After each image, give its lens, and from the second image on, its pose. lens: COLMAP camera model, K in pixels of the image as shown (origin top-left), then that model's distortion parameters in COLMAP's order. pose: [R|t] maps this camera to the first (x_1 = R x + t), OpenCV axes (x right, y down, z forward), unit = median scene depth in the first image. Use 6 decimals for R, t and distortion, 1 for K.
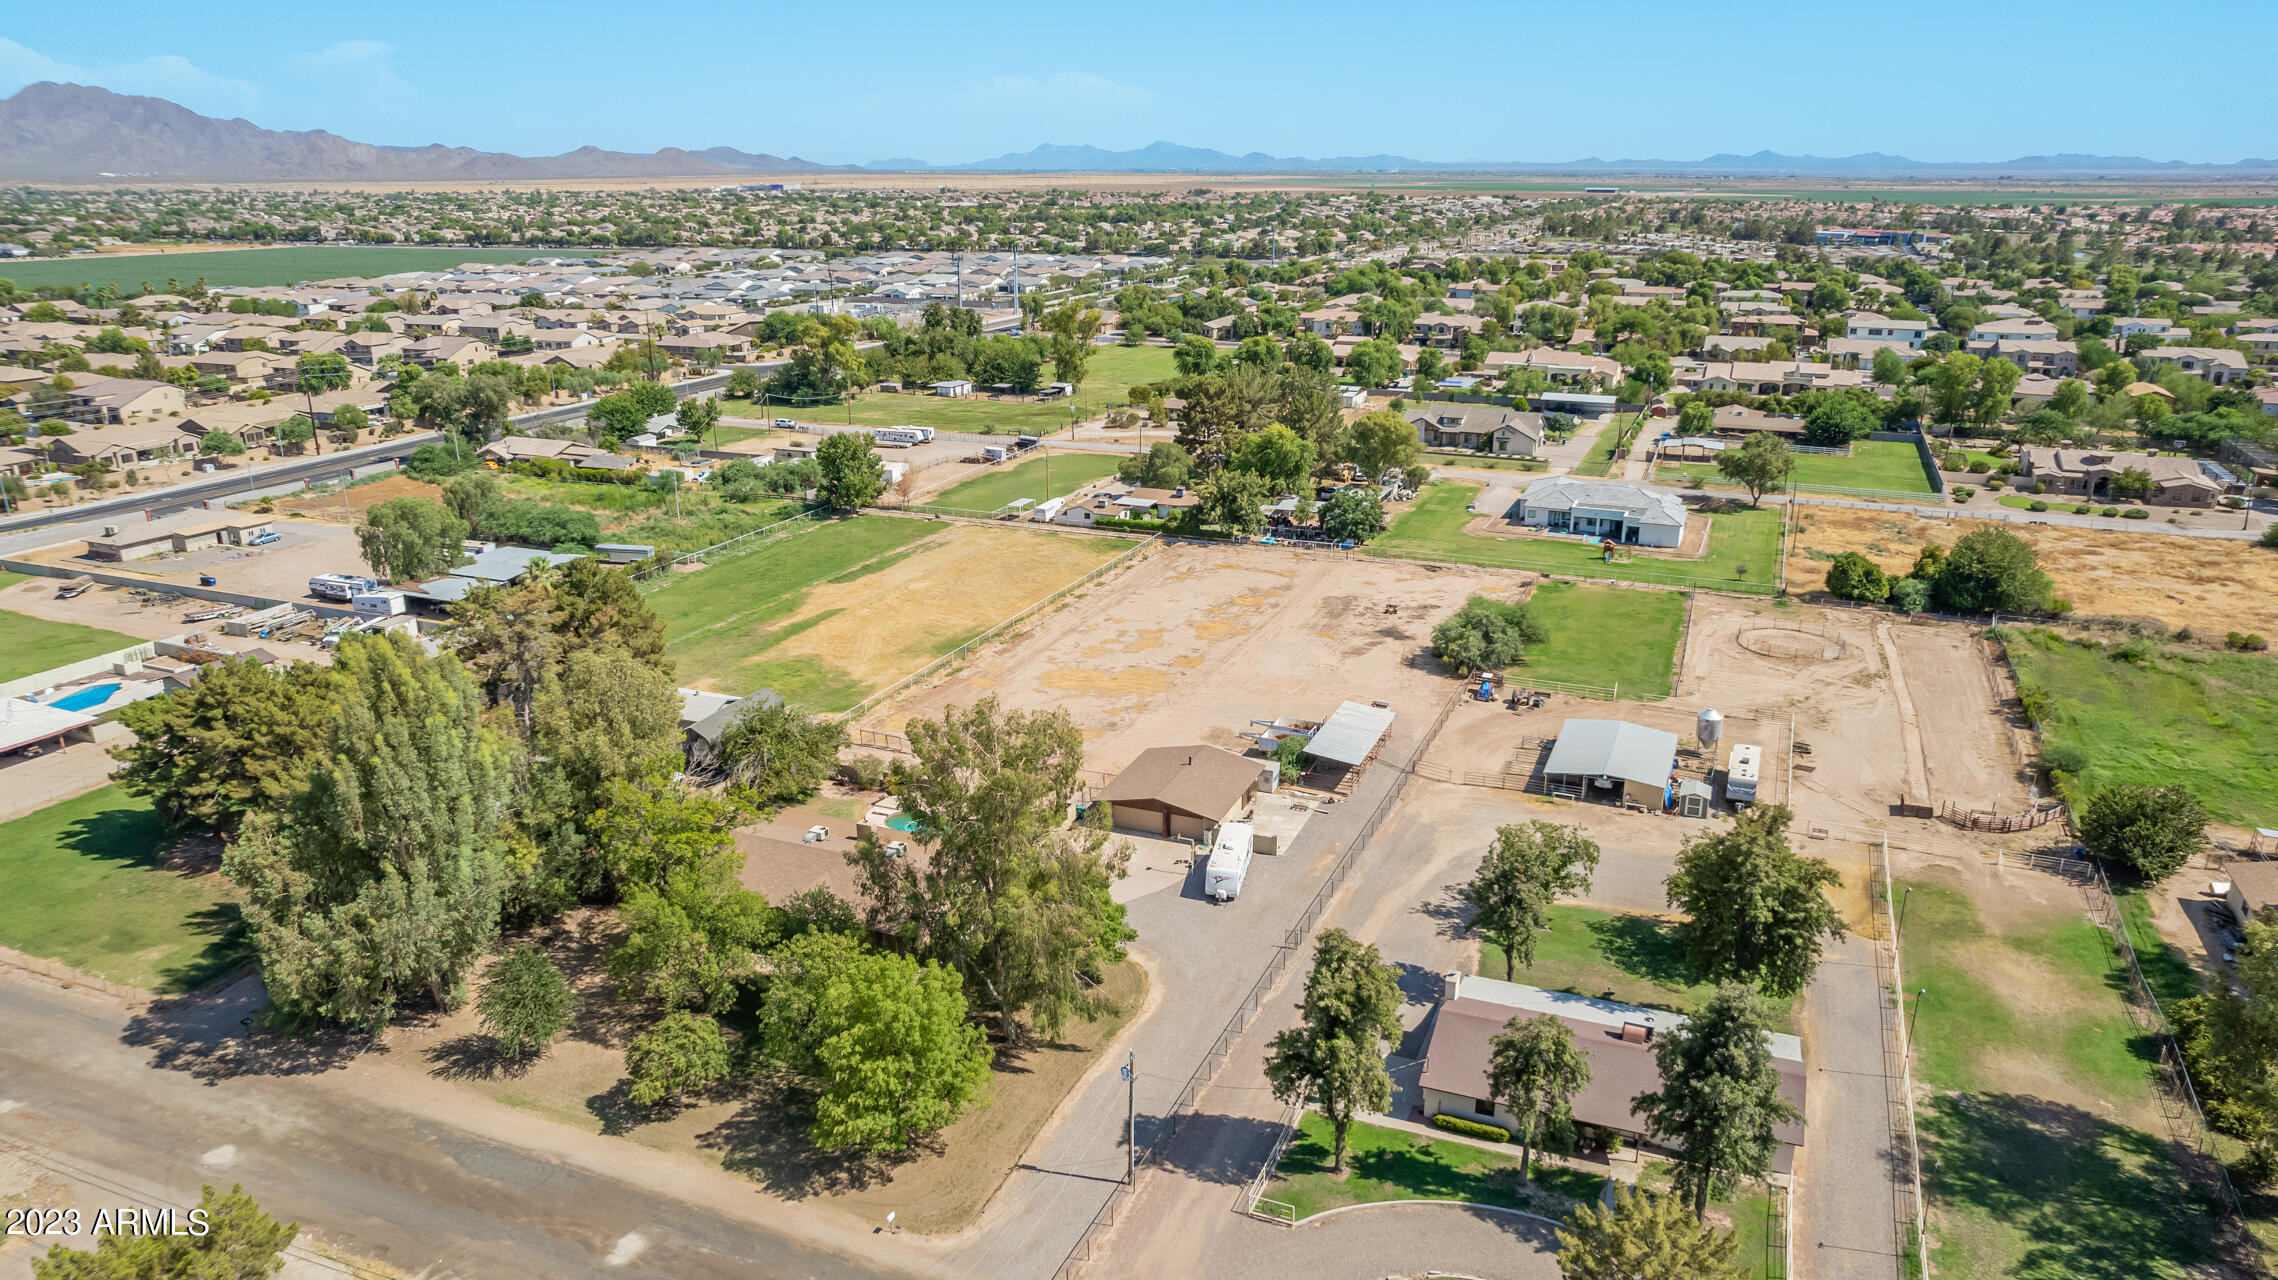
lens RADIAL K [[1494.9, 0, 1144.7], [0, 1494.9, 641.8], [0, 0, 1]] dist [-0.075439, 0.071070]
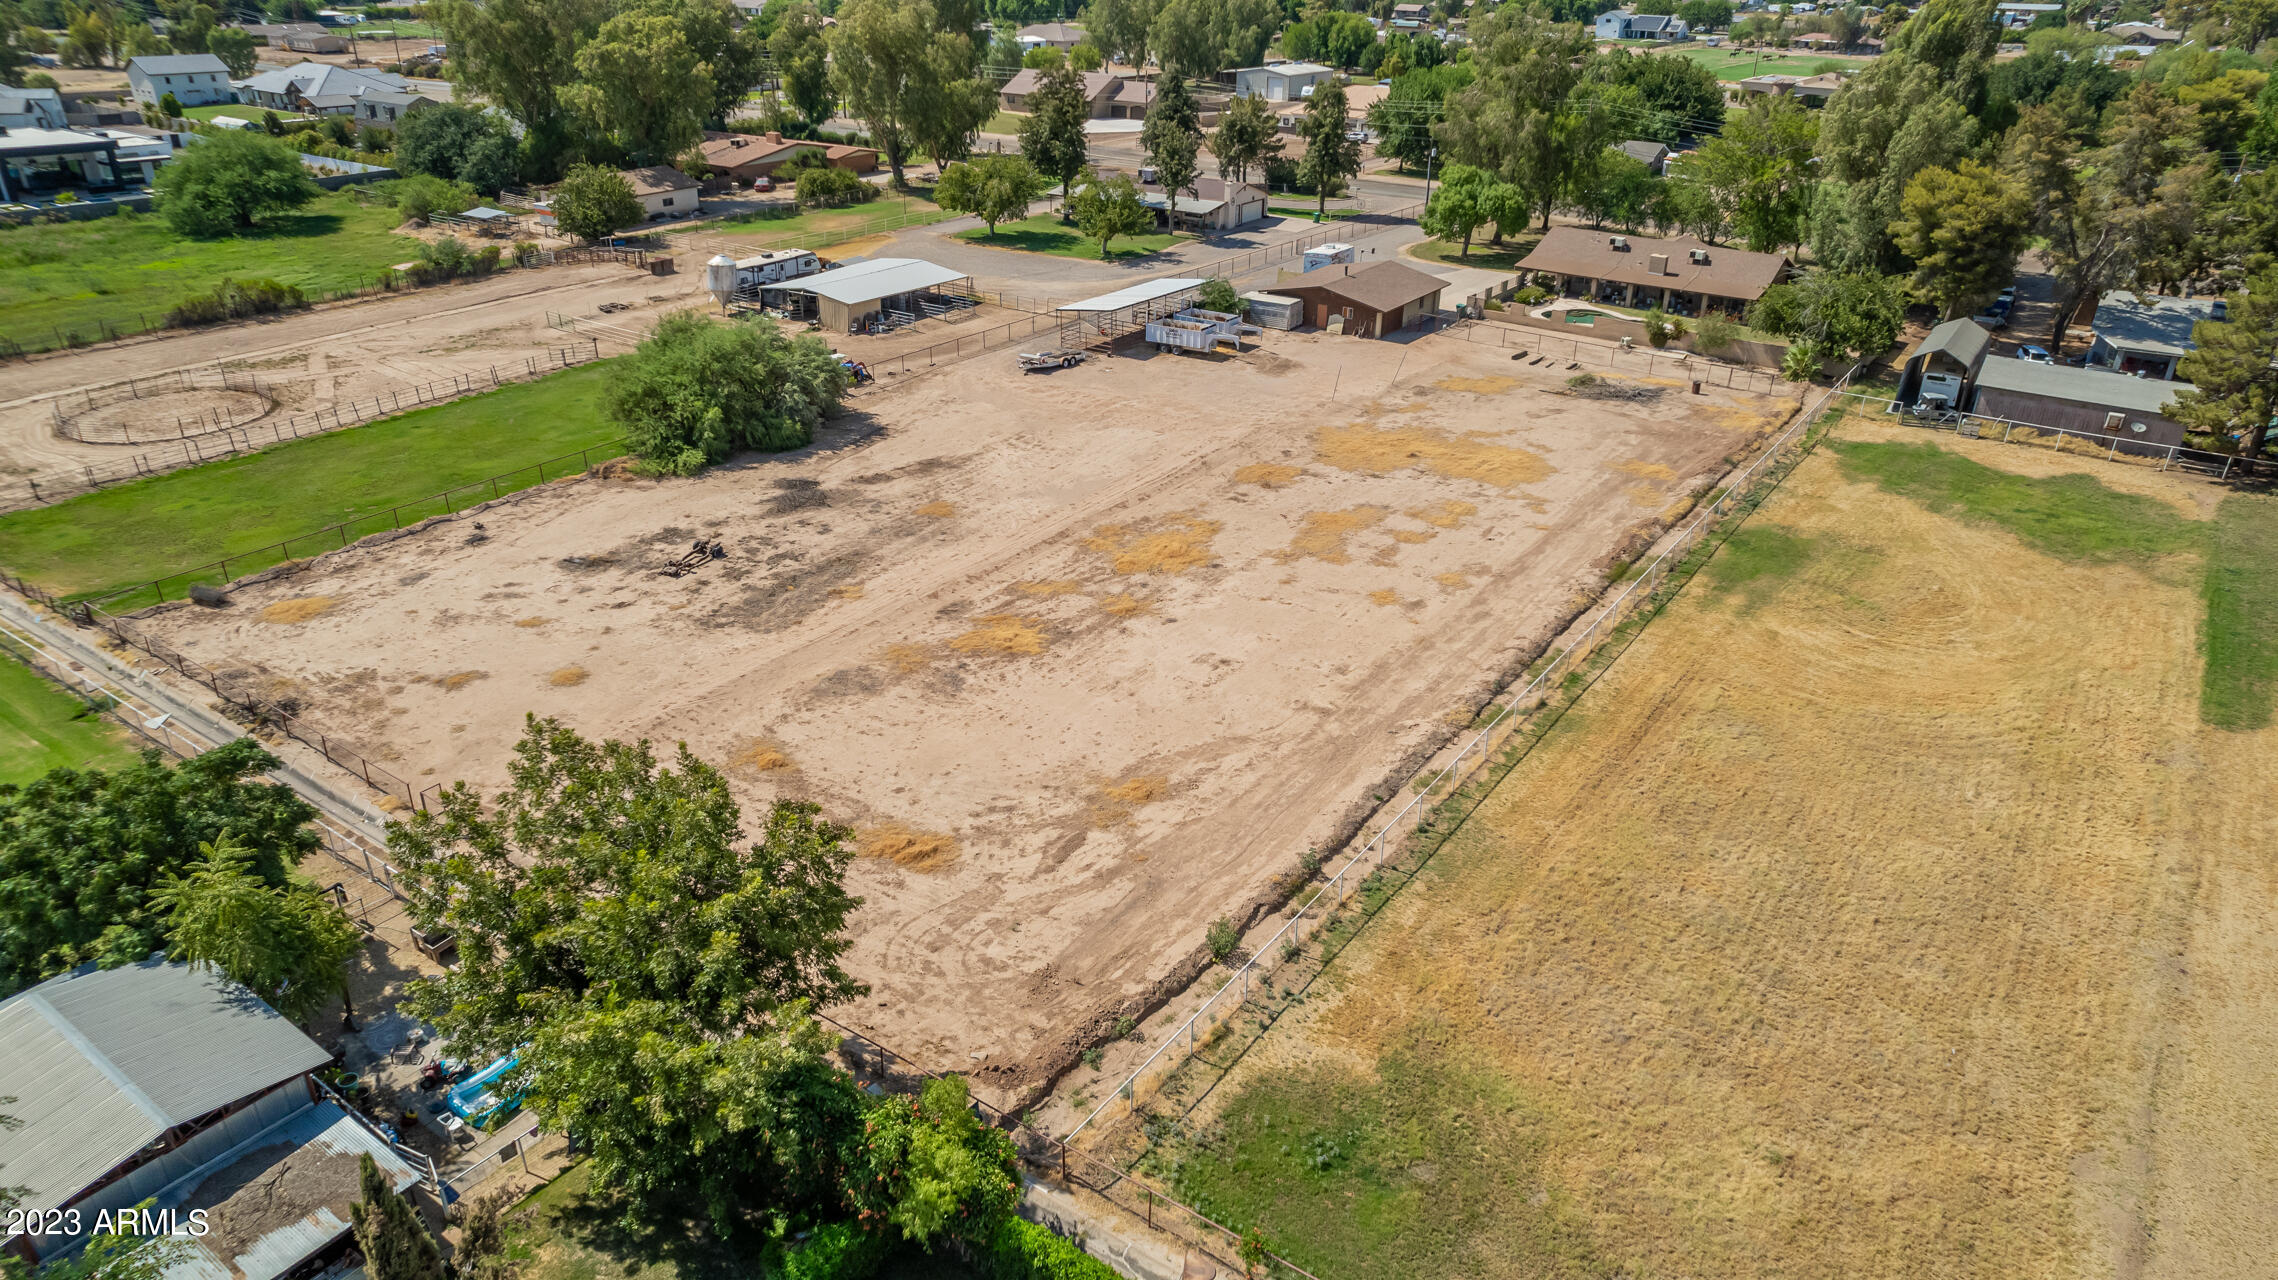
lens RADIAL K [[1456.9, 0, 1144.0], [0, 1456.9, 639.5], [0, 0, 1]] dist [-0.067909, 0.063422]
pose [[-0.976911, -0.104222, 0.186503, -0.032052], [0.053875, 0.724562, 0.687100, -0.317240], [-0.206744, 0.681284, -0.702218, 1.506145]]
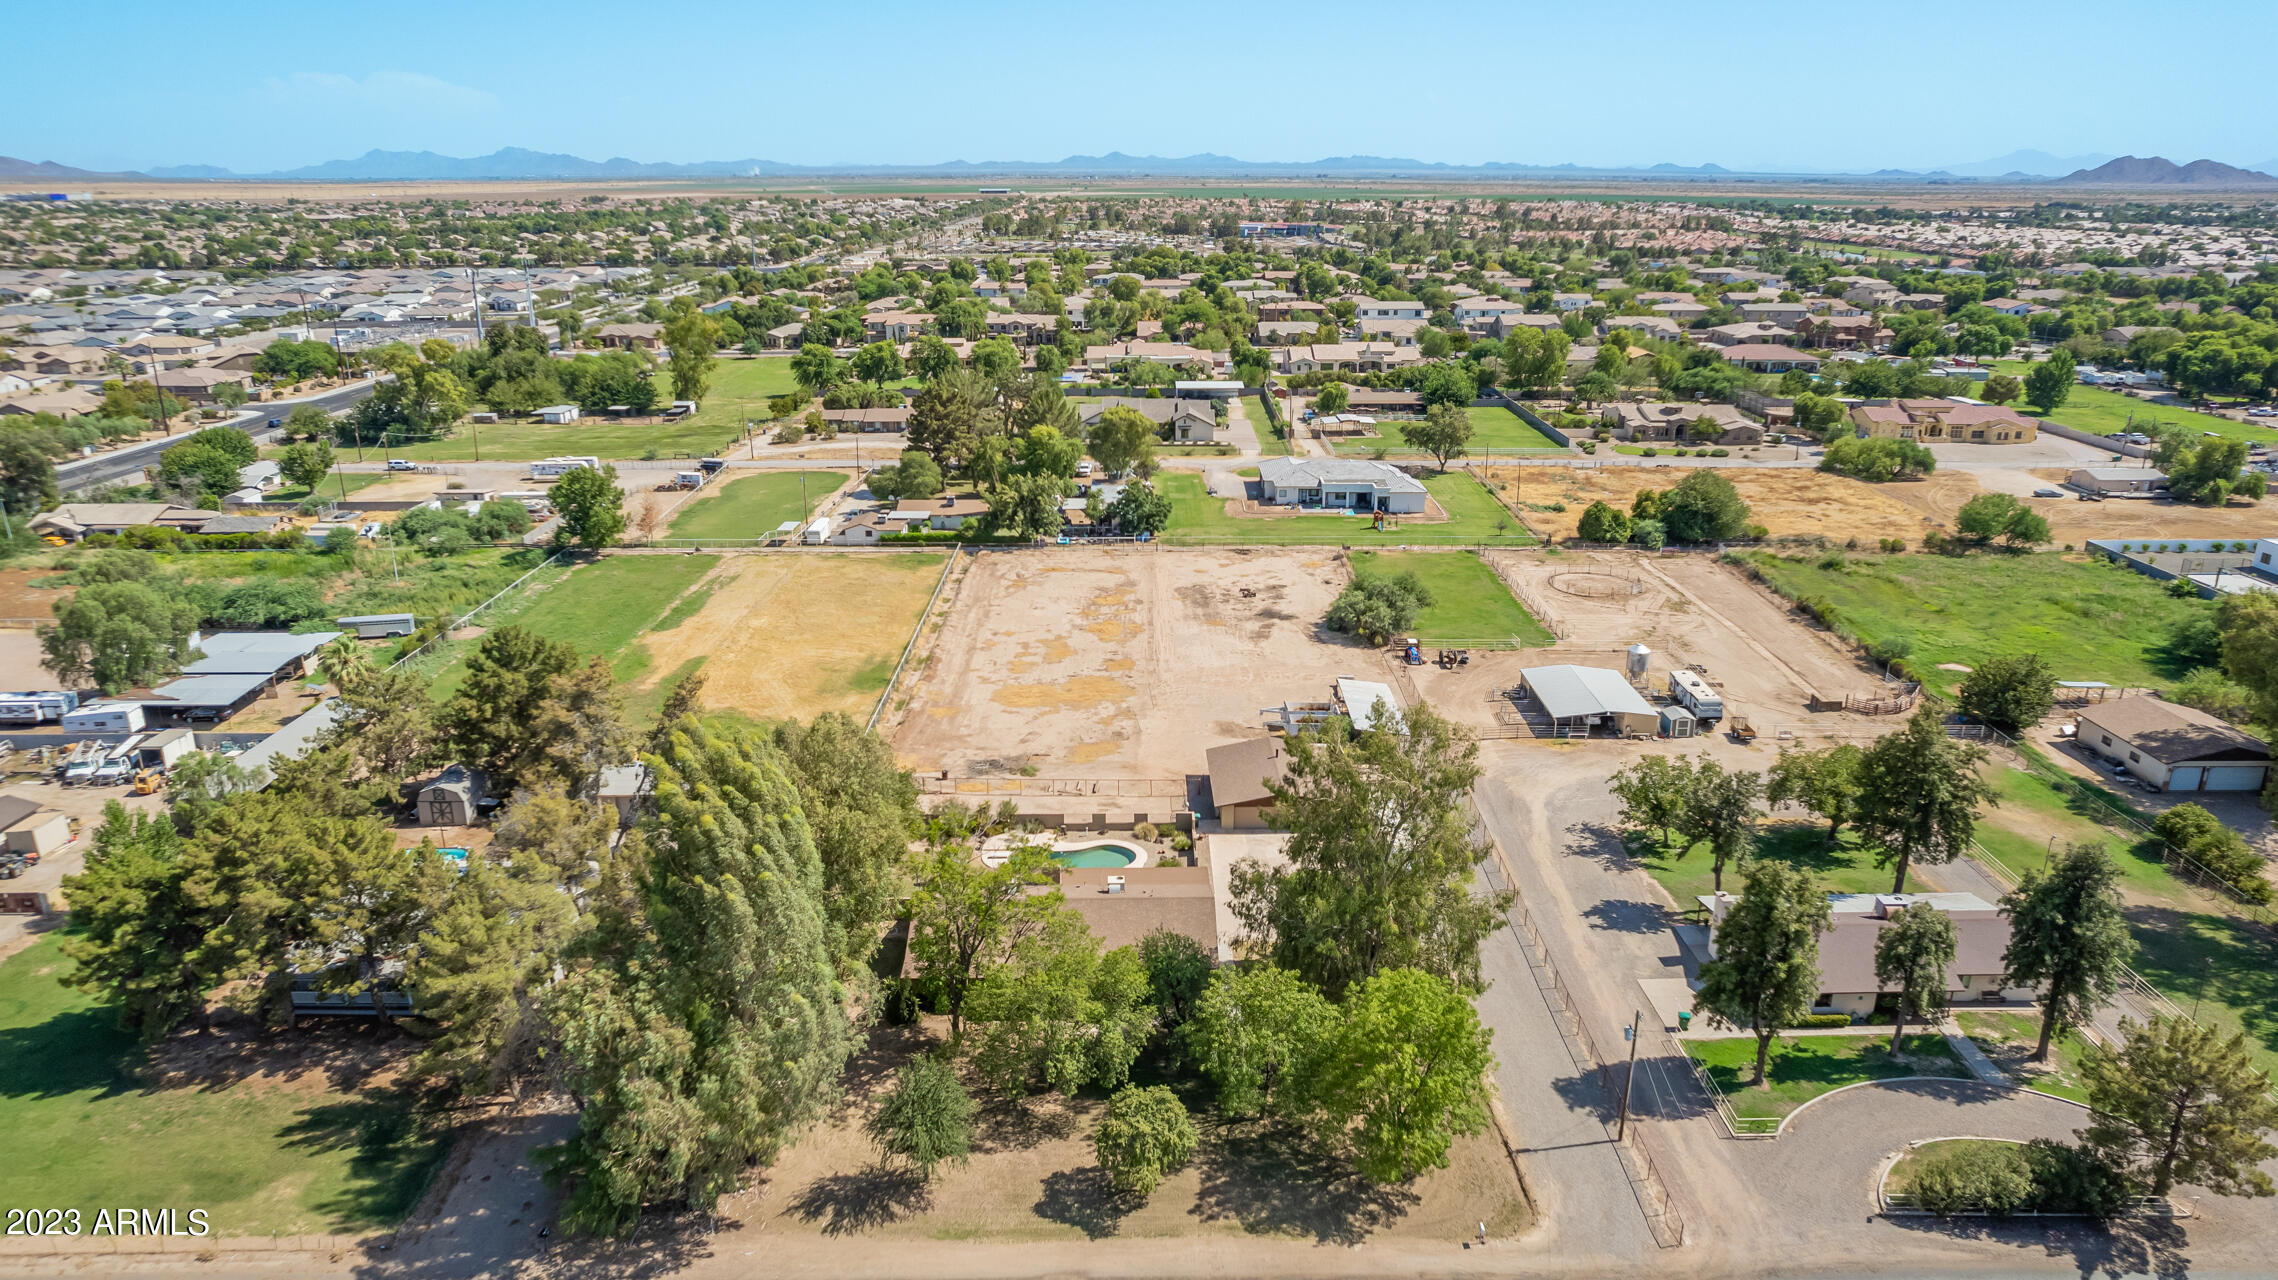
lens RADIAL K [[1481.5, 0, 1146.4], [0, 1481.5, 650.1], [0, 0, 1]] dist [-0.070210, 0.062412]
pose [[0.920449, -0.119584, 0.372121, -0.343556], [0.117586, 0.992664, 0.028149, -0.023239], [-0.372757, 0.017847, 0.927757, 0.084909]]
